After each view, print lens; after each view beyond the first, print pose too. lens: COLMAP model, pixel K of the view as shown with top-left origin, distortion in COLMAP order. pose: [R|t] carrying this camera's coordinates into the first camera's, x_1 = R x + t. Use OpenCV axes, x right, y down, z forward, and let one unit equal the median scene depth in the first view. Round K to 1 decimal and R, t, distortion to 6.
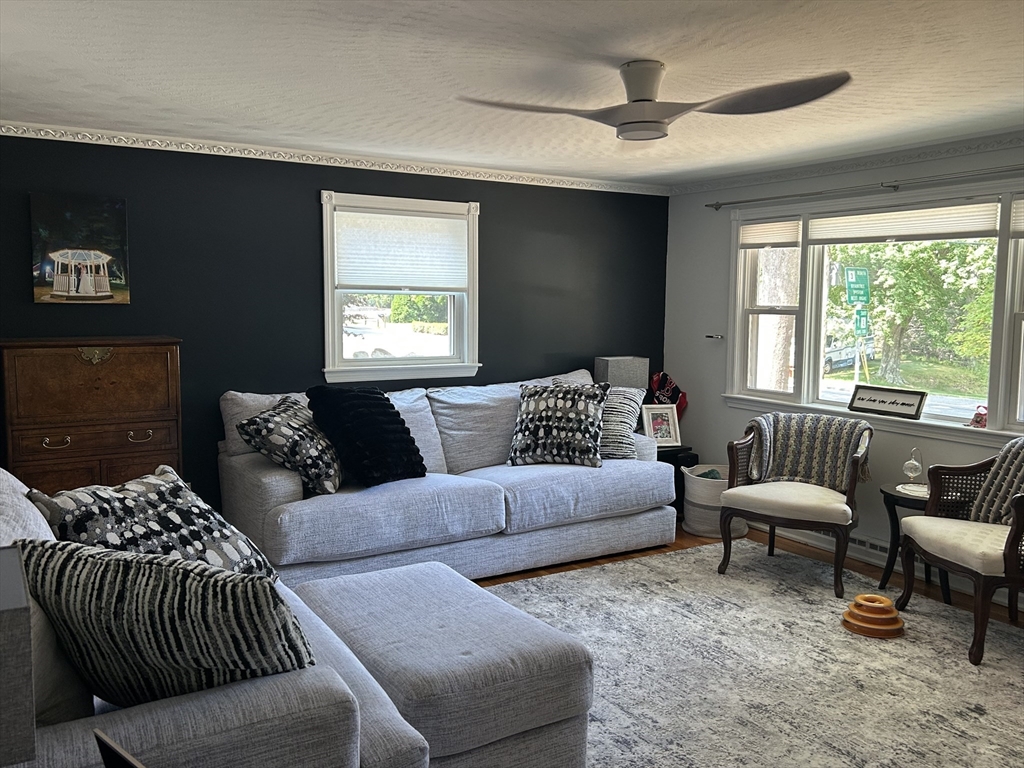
lens RADIAL K [[850.0, 0, 510.5], [0, 850.0, 382.6], [0, 0, 1]] dist [0.014292, 0.000140]
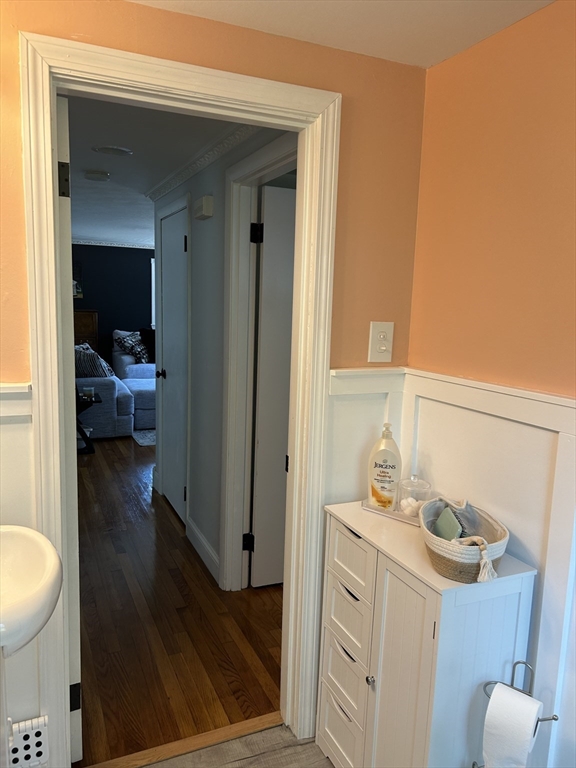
lens RADIAL K [[581.5, 0, 285.5], [0, 581.5, 386.8], [0, 0, 1]] dist [0.050534, -0.045811]
pose [[0.992103, 0.041969, -0.118196, 0.540591], [-0.035365, 0.997723, 0.057429, 0.076779], [0.120337, -0.052796, 0.991328, -1.009917]]
